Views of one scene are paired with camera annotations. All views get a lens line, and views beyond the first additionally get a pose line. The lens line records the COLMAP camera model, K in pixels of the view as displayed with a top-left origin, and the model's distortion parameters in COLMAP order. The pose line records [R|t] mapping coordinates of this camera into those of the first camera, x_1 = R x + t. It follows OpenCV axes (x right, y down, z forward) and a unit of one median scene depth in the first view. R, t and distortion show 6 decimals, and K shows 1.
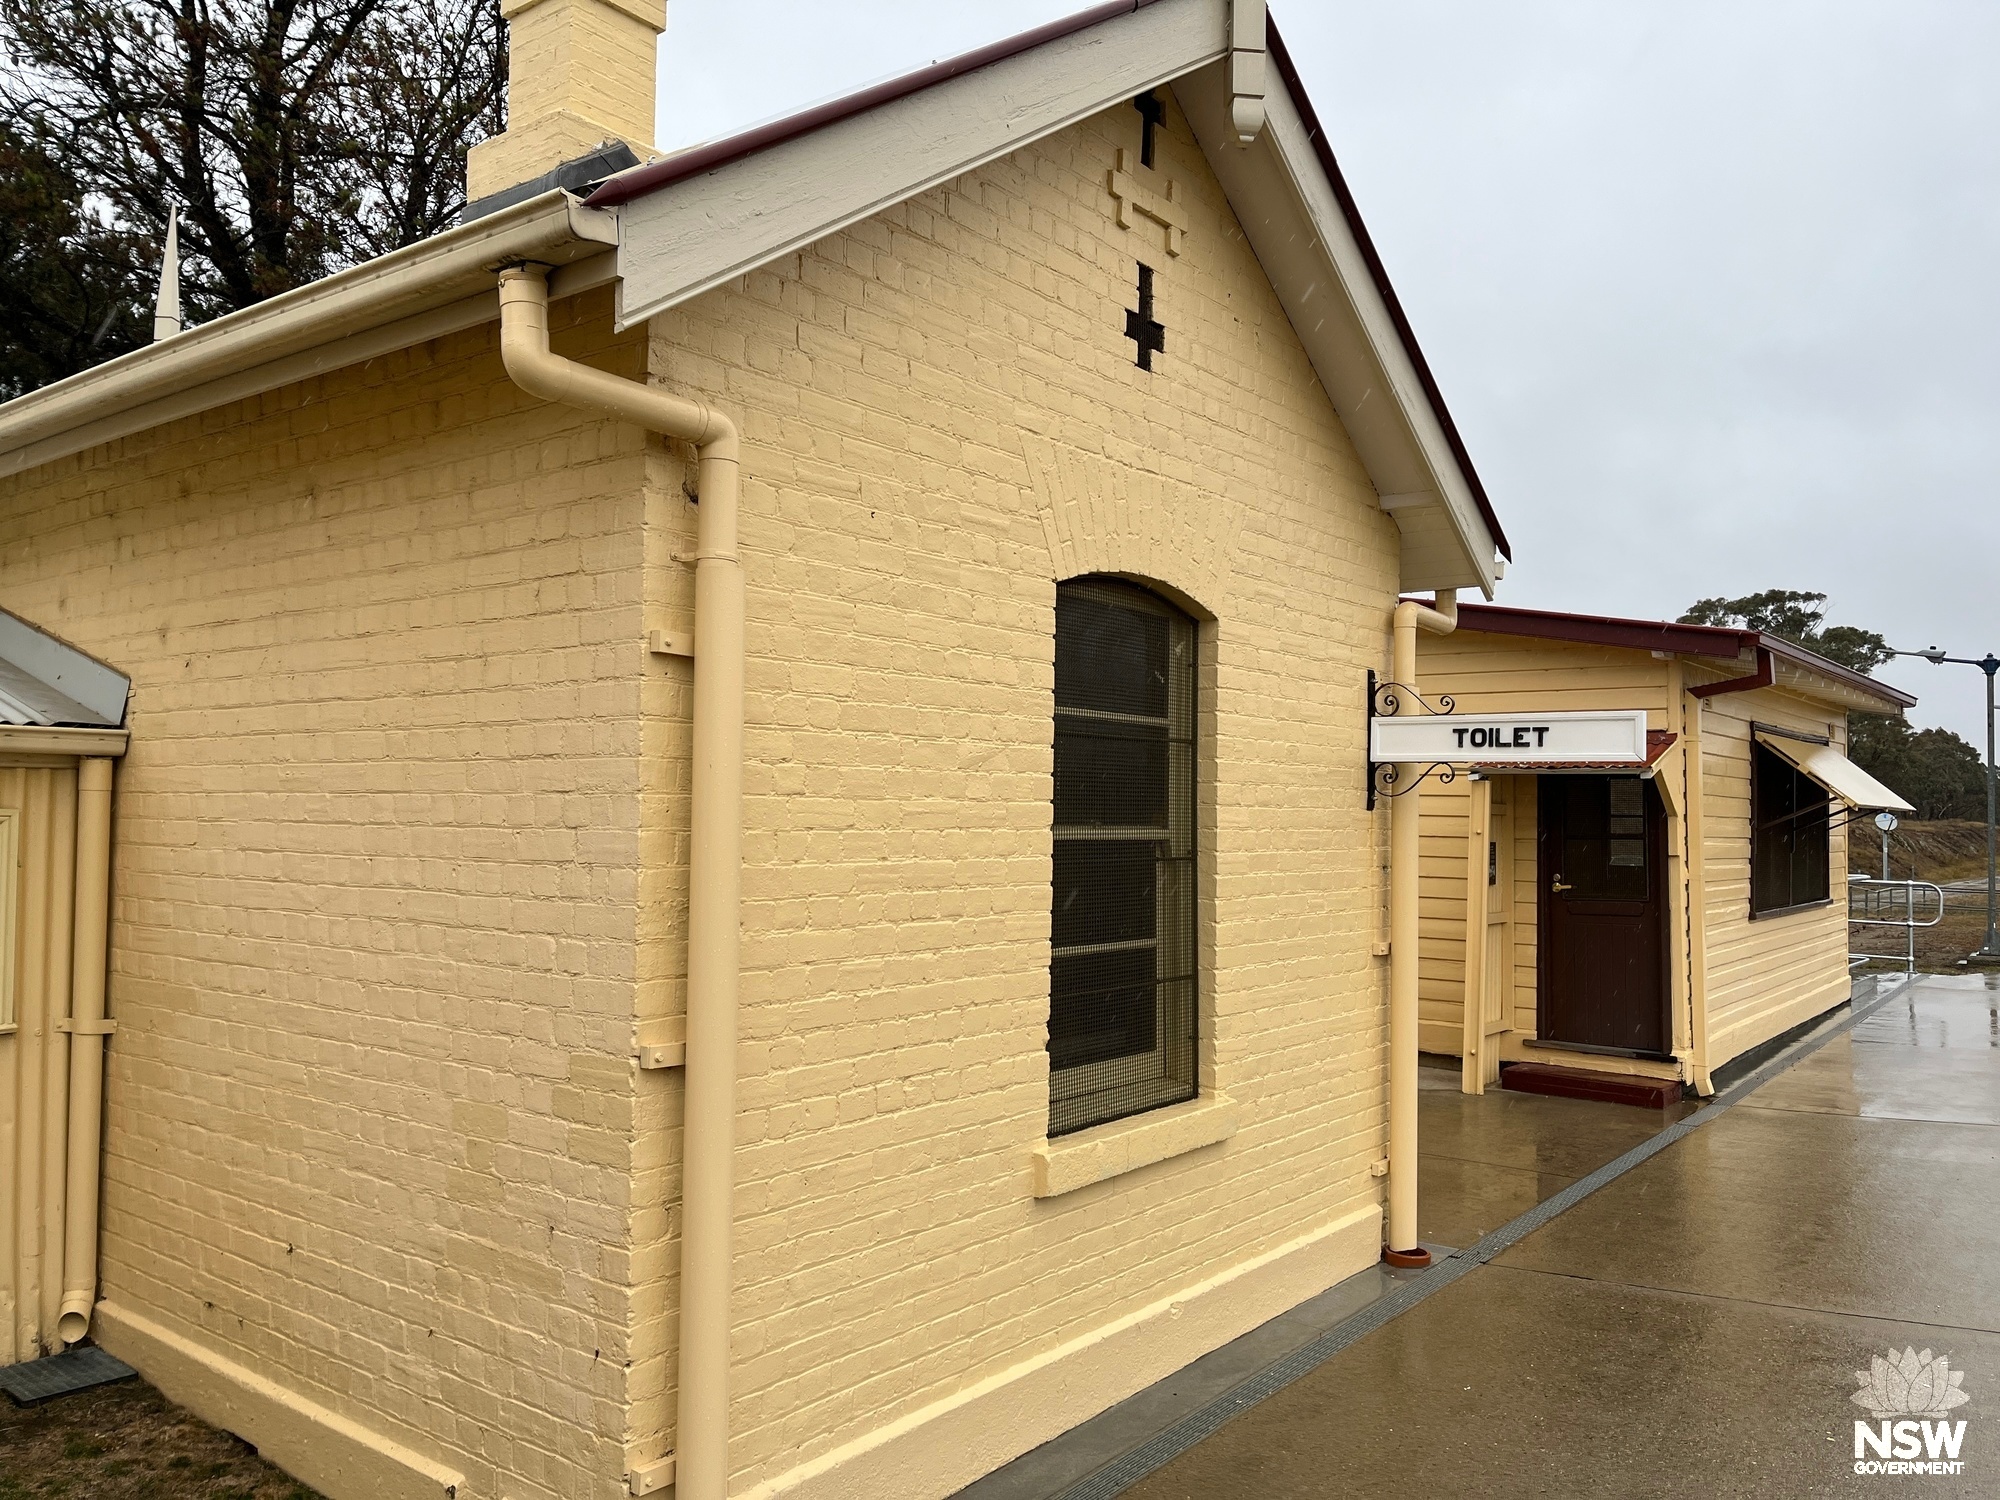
lens RADIAL K [[1496.6, 0, 1007.4], [0, 1496.6, 754.4], [0, 0, 1]] dist [0.060419, -0.060709]
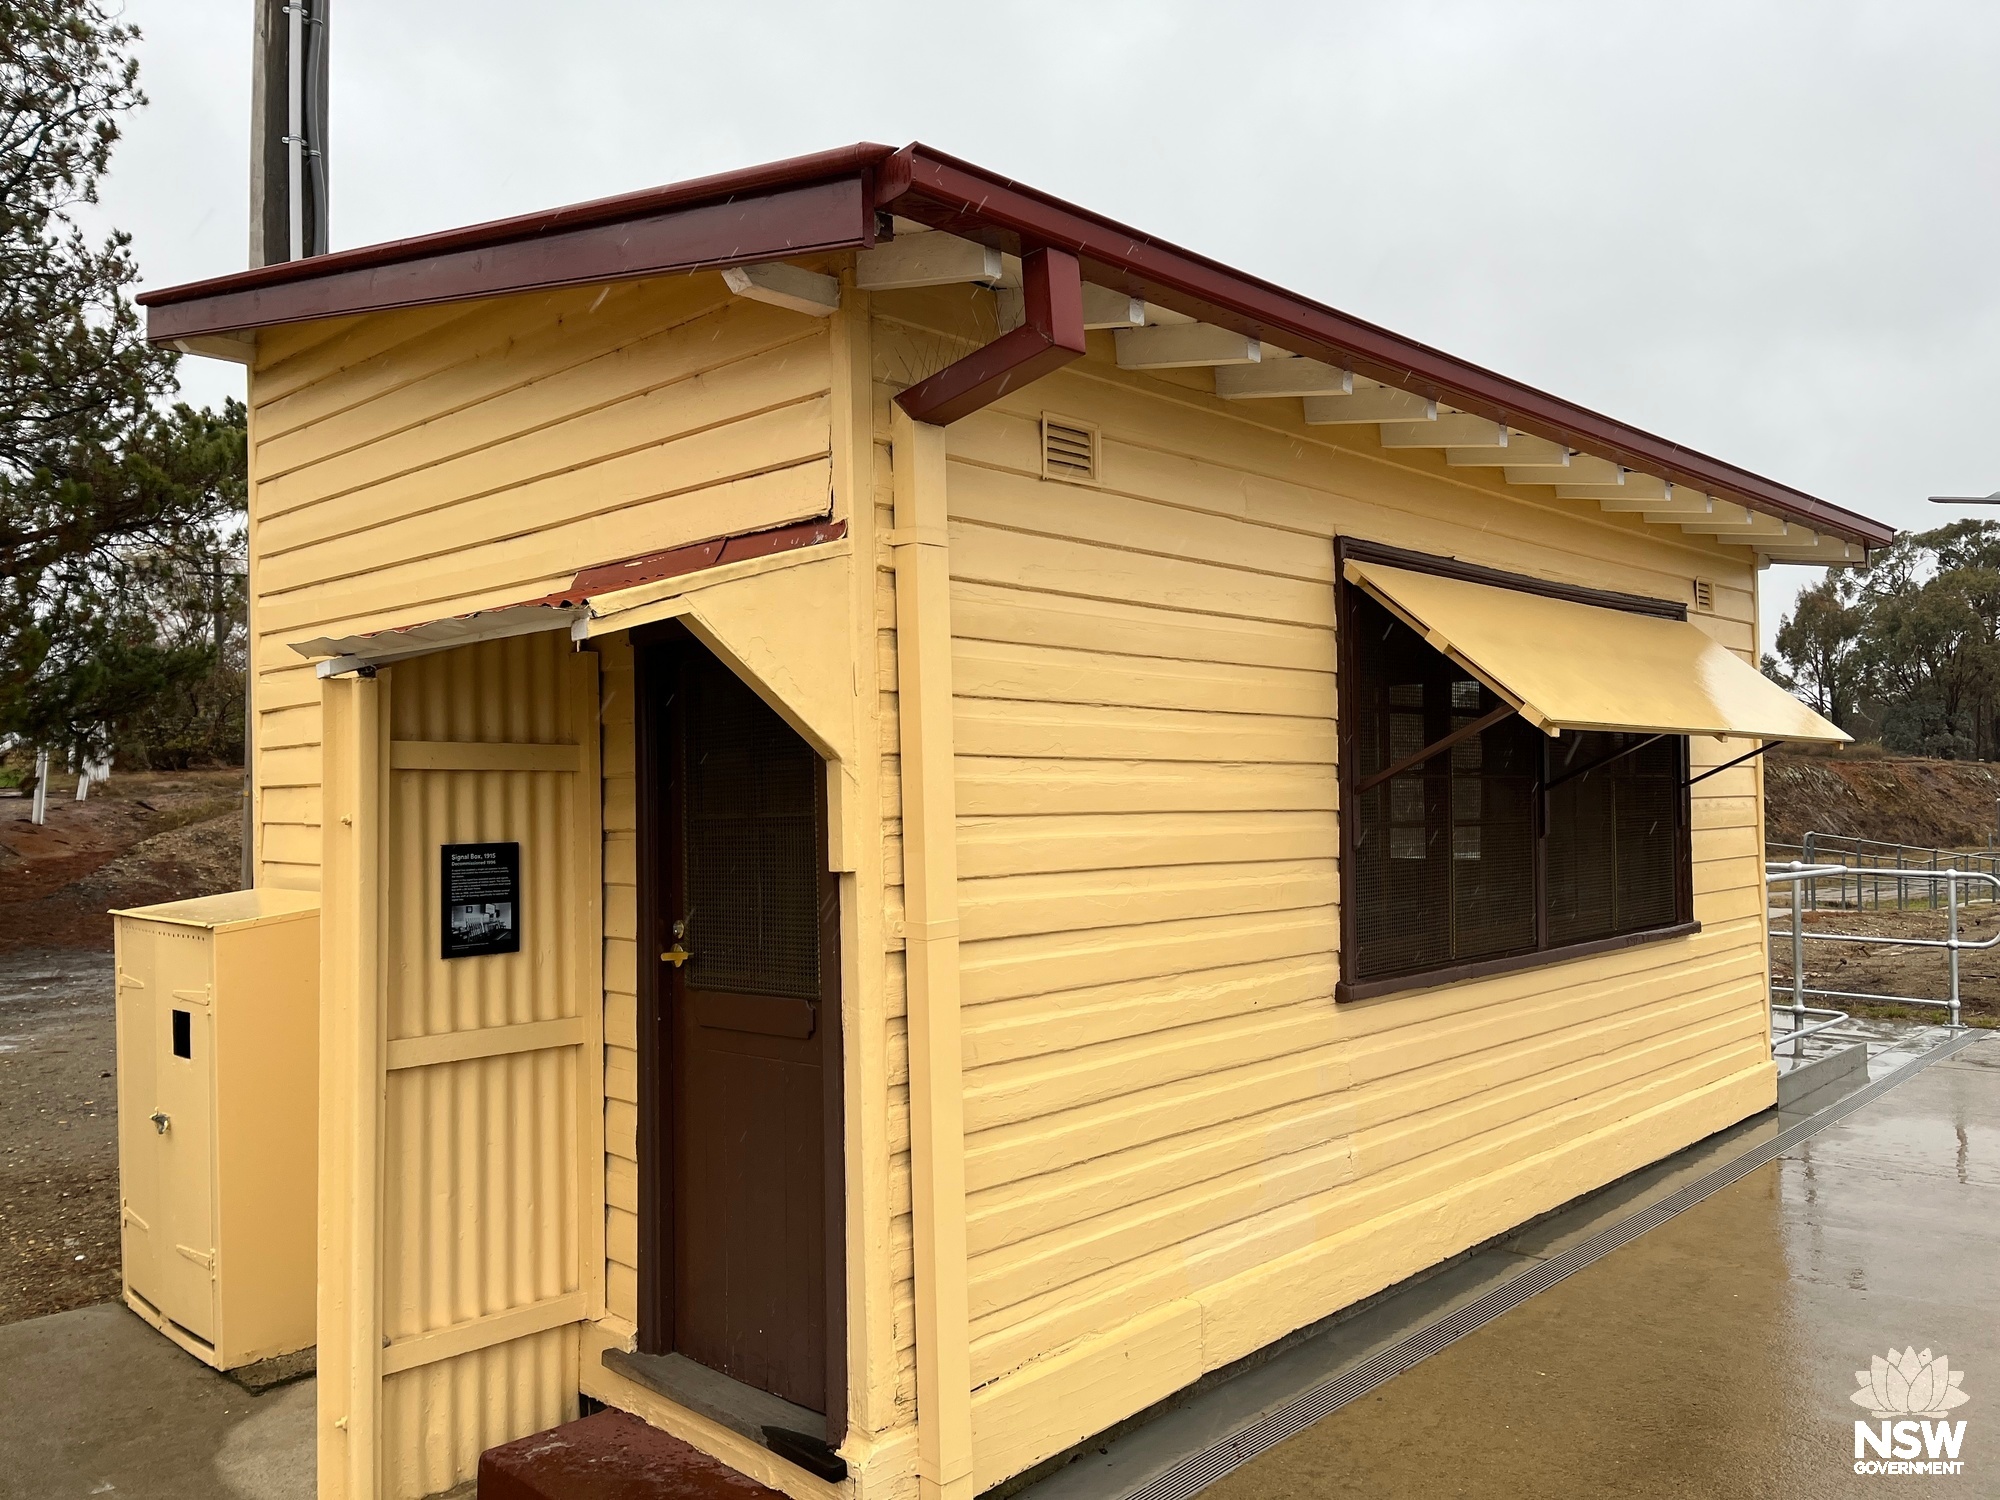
lens RADIAL K [[1496.6, 0, 991.6], [0, 1496.6, 750.7], [0, 0, 1]] dist [0.060419, -0.060709]
pose [[0.993400, -0.024617, -0.112031, 0.441135], [0.026238, 0.999571, 0.013023, 0.030130], [0.111663, -0.015876, 0.993619, 0.567709]]
